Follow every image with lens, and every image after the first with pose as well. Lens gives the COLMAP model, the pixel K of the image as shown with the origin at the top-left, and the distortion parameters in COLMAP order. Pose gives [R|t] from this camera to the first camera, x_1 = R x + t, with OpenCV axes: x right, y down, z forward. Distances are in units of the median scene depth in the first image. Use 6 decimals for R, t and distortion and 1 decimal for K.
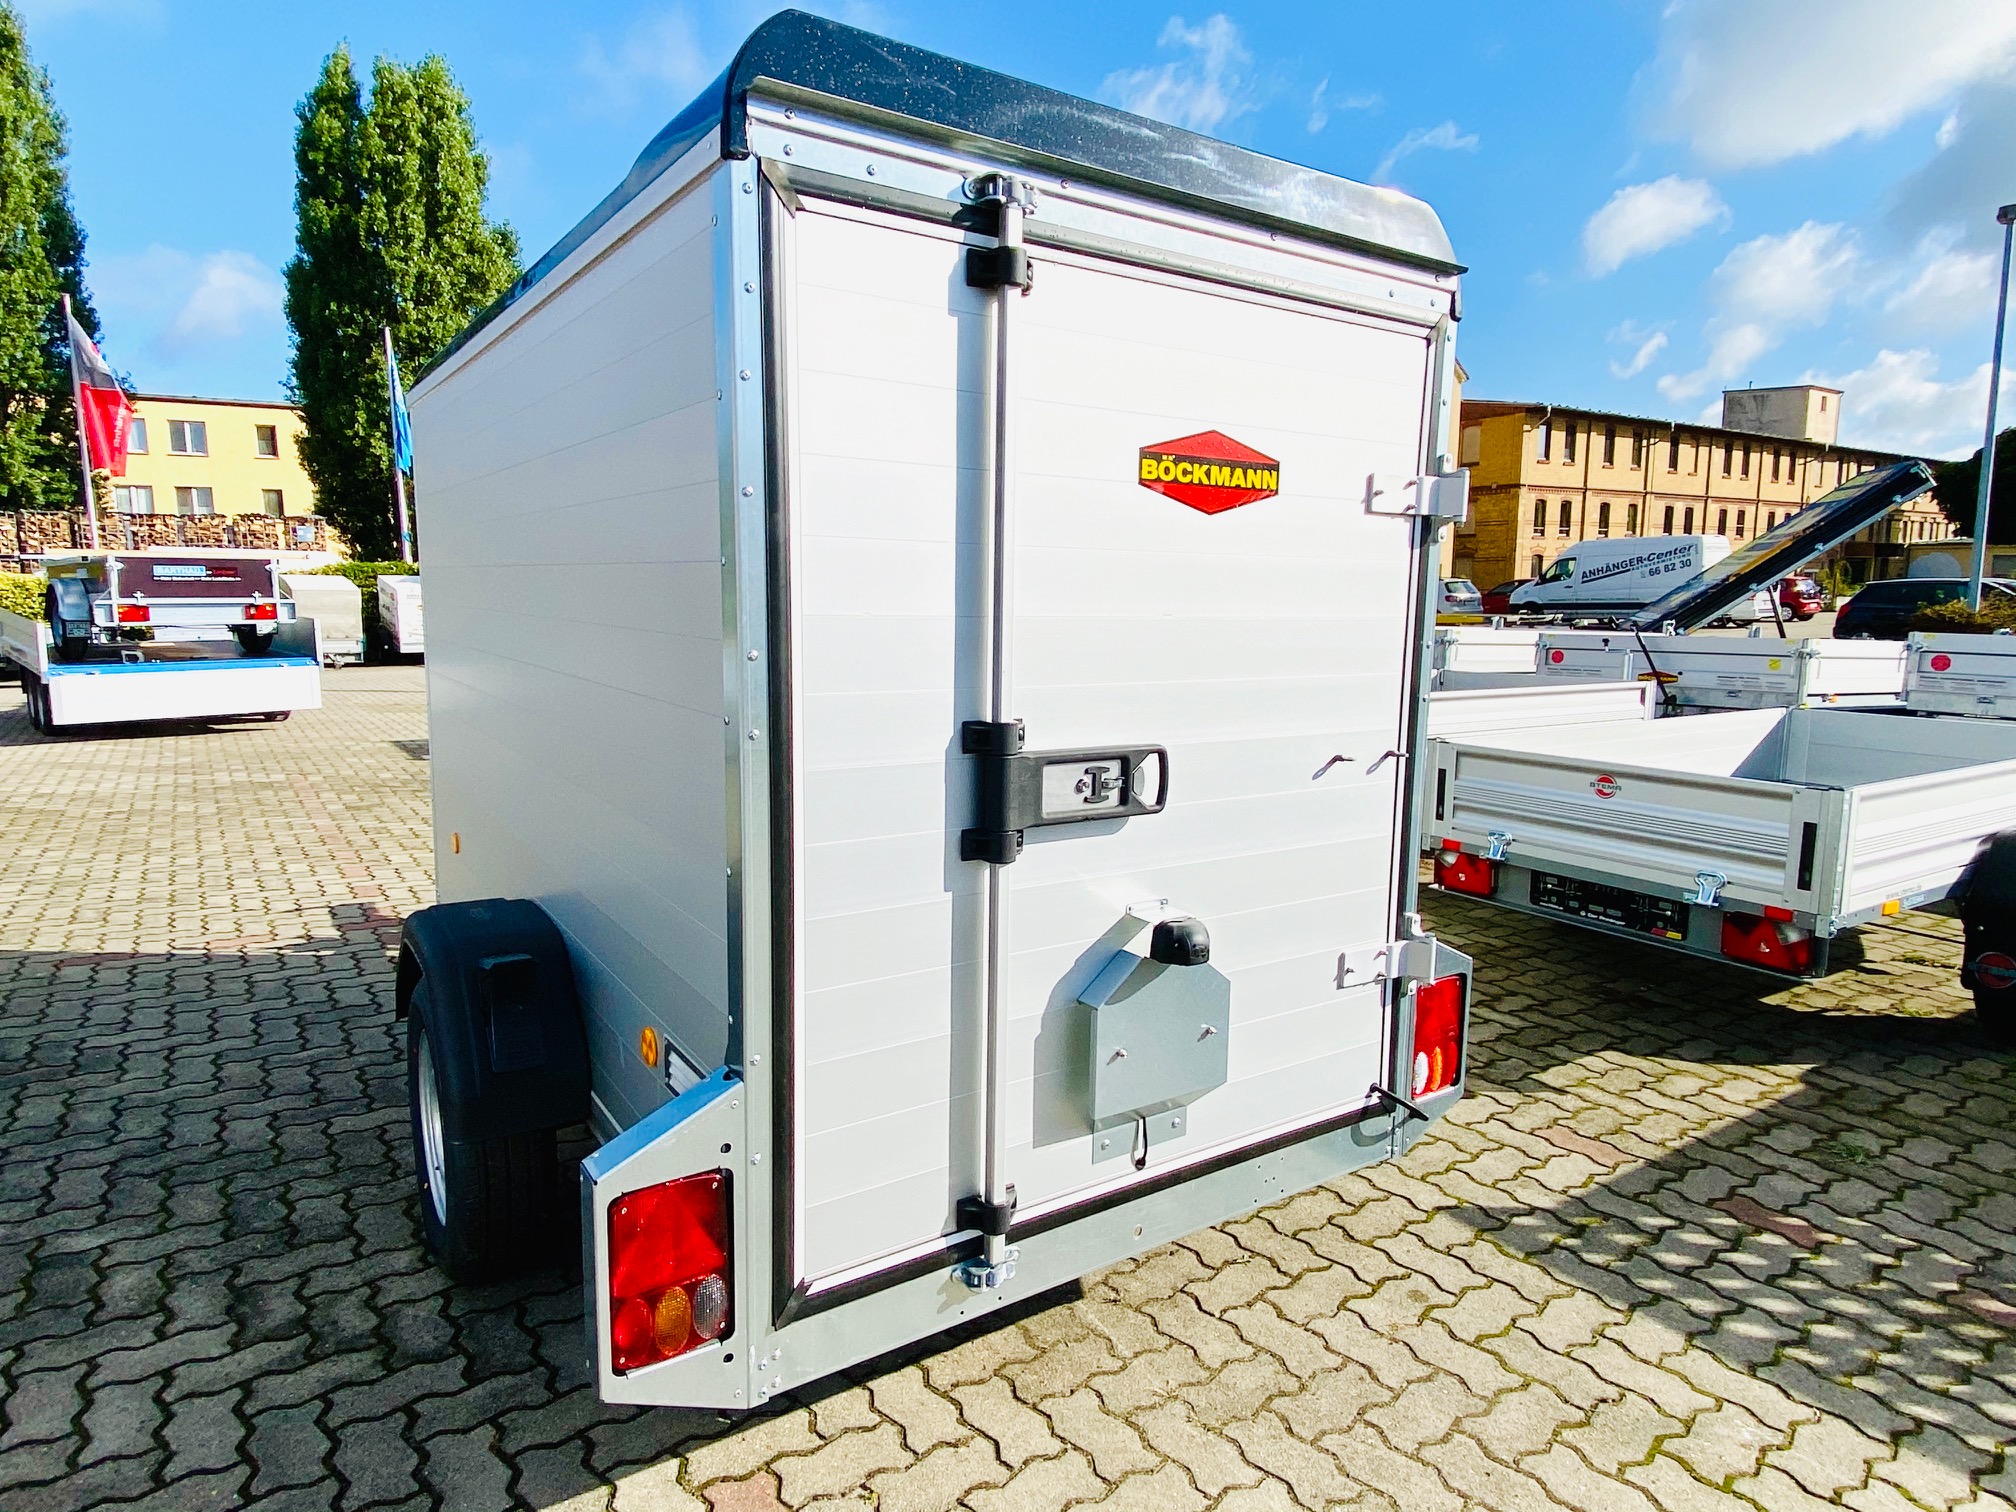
lens RADIAL K [[1199.8, 0, 1008.0], [0, 1199.8, 756.0], [0, 0, 1]] dist [-0.001906, 0.000152]
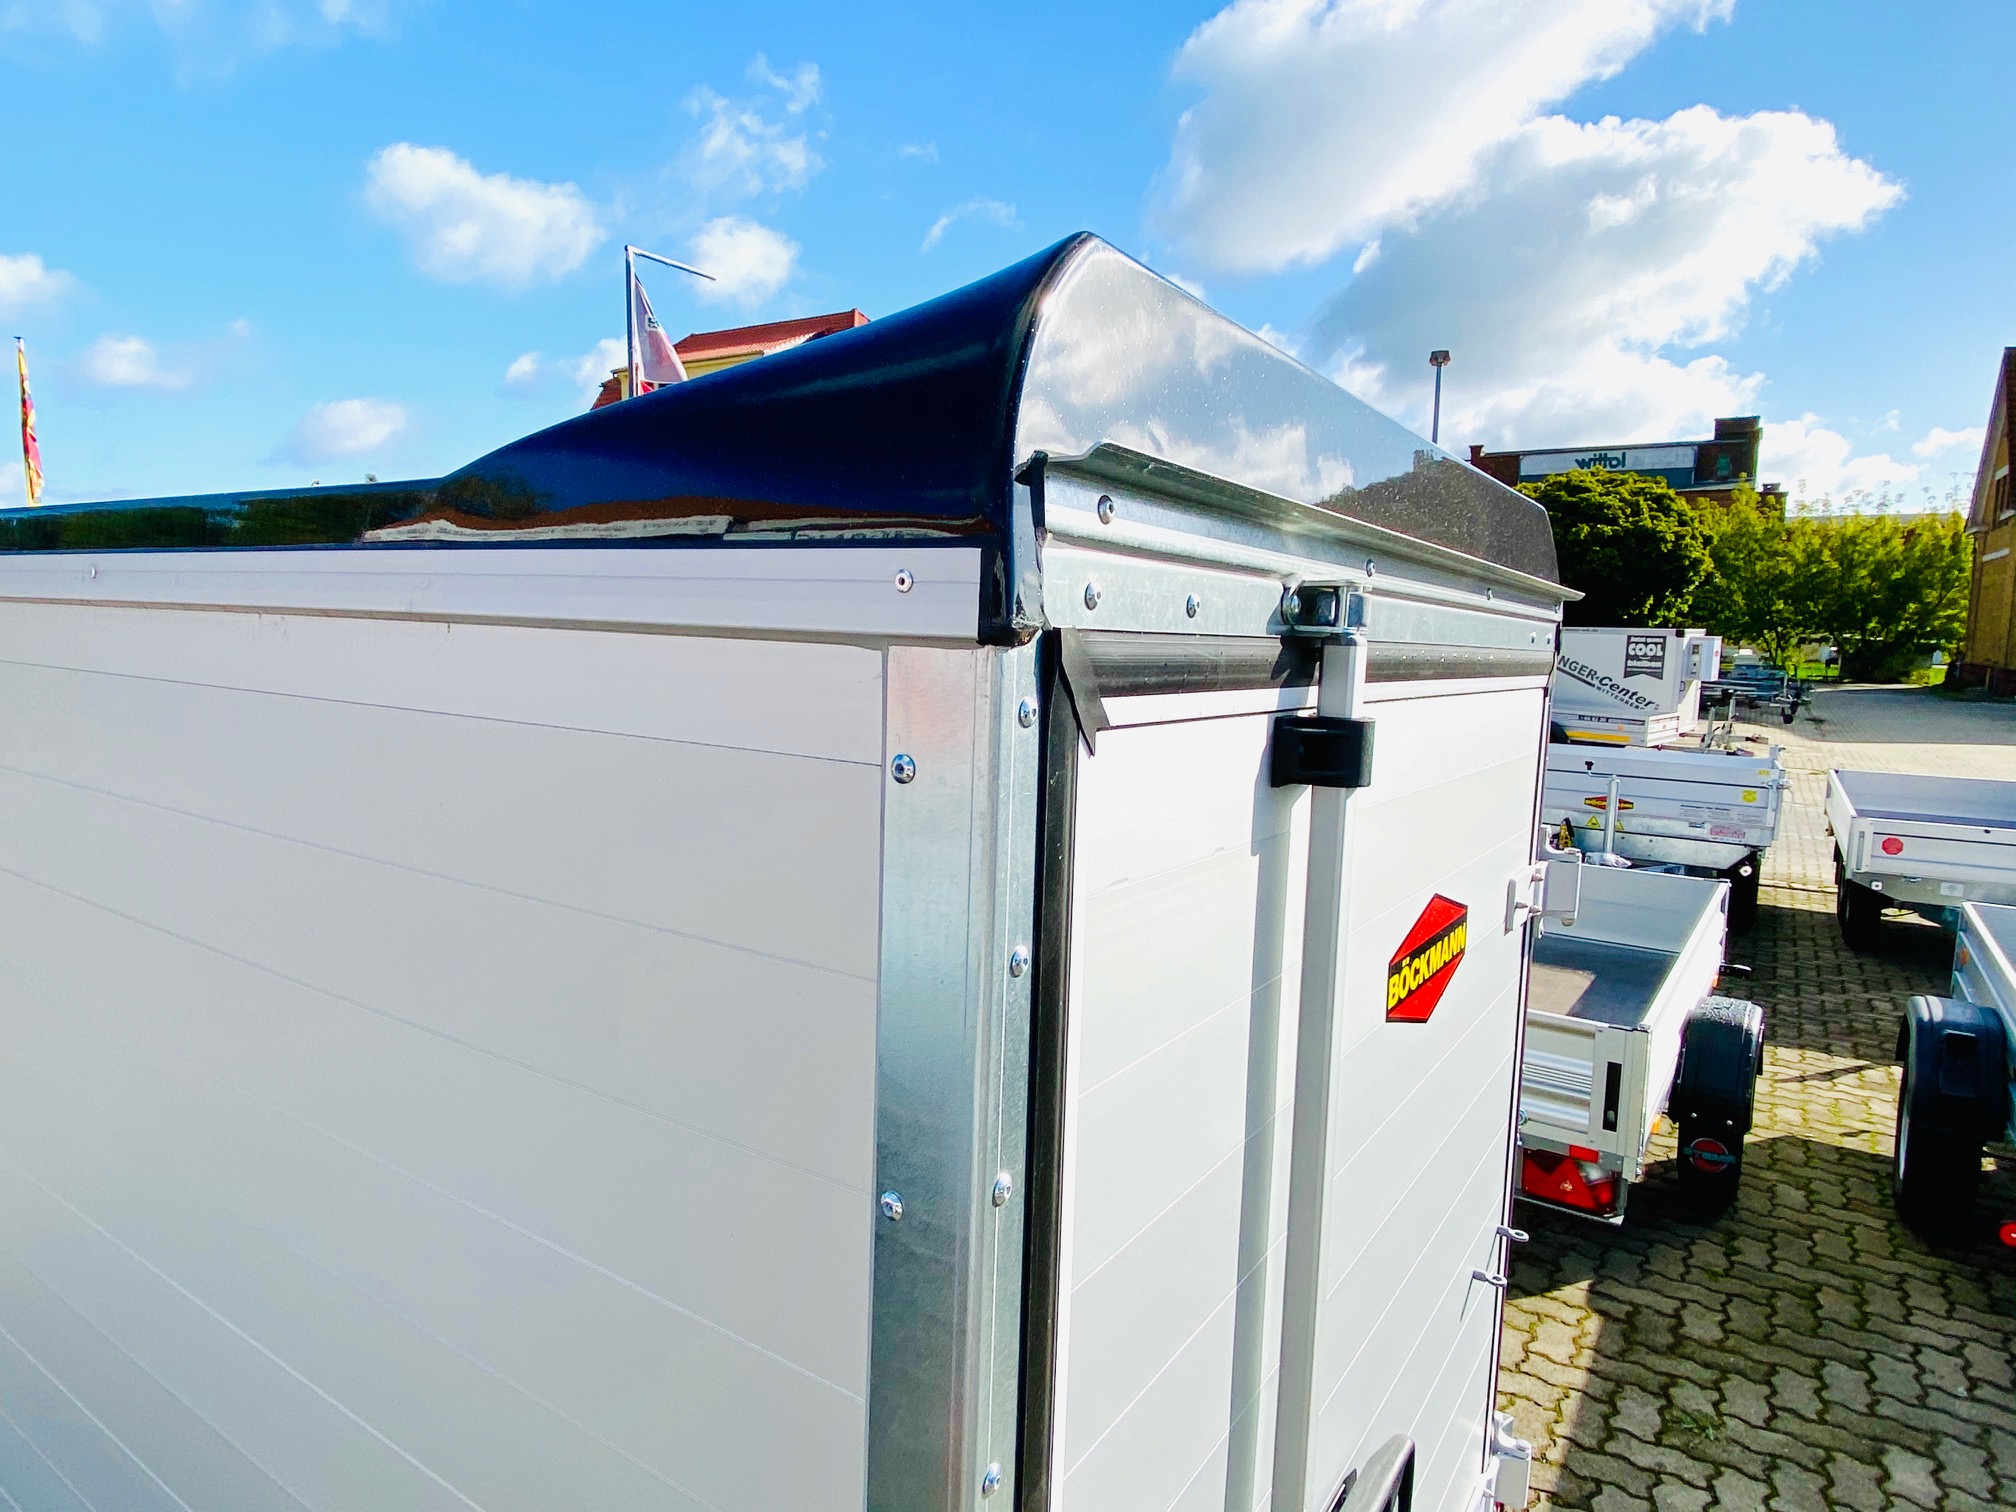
lens RADIAL K [[1199.8, 0, 1008.0], [0, 1199.8, 756.0], [0, 0, 1]] dist [-0.001906, 0.000152]
pose [[0.917510, -0.028941, 0.396657, -0.158240], [0.034890, 0.999361, -0.007789, -0.198169], [-0.396178, 0.020986, 0.917934, 0.290000]]
